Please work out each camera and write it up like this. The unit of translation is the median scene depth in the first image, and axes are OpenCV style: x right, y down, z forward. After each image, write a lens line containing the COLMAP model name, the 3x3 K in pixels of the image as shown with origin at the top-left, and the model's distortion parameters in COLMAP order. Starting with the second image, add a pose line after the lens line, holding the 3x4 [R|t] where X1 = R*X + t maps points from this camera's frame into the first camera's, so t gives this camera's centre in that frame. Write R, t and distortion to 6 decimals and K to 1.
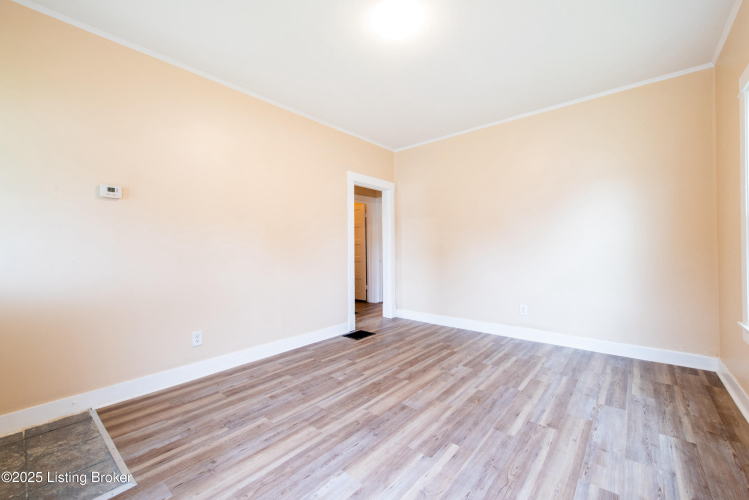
lens RADIAL K [[301.7, 0, 376.3], [0, 301.7, 248.6], [0, 0, 1]] dist [0.006353, -0.001093]
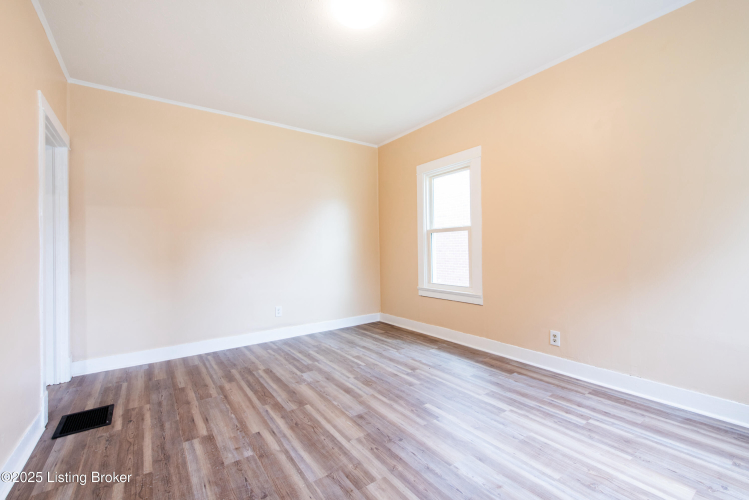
lens RADIAL K [[324.2, 0, 377.3], [0, 324.2, 247.9], [0, 0, 1]] dist [0.005687, -0.000652]
pose [[0.240385, 0.009333, 0.970633, -0.815388], [0.015962, 0.999781, -0.013567, 0.010536], [-0.970546, 0.018755, 0.240183, 0.636532]]
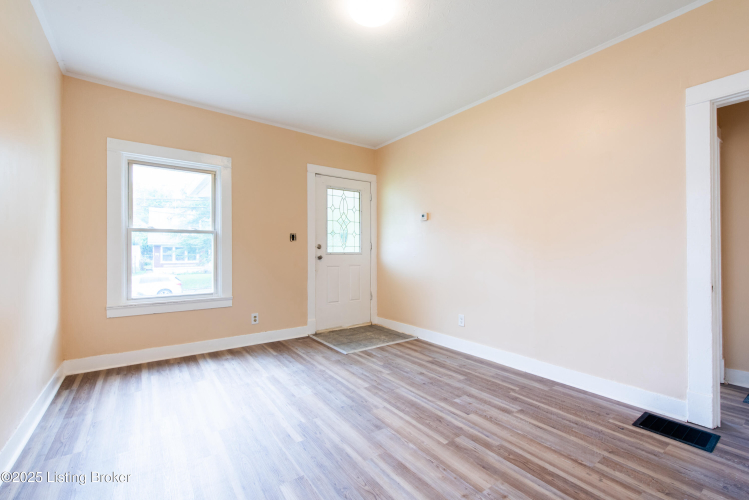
lens RADIAL K [[324.2, 0, 372.9], [0, 324.2, 253.4], [0, 0, 1]] dist [0.005687, -0.000652]
pose [[-0.241423, 0.016204, -0.970285, 0.943660], [0.003084, 0.999868, 0.015931, -0.008164], [0.970415, 0.000853, -0.241441, 1.118298]]
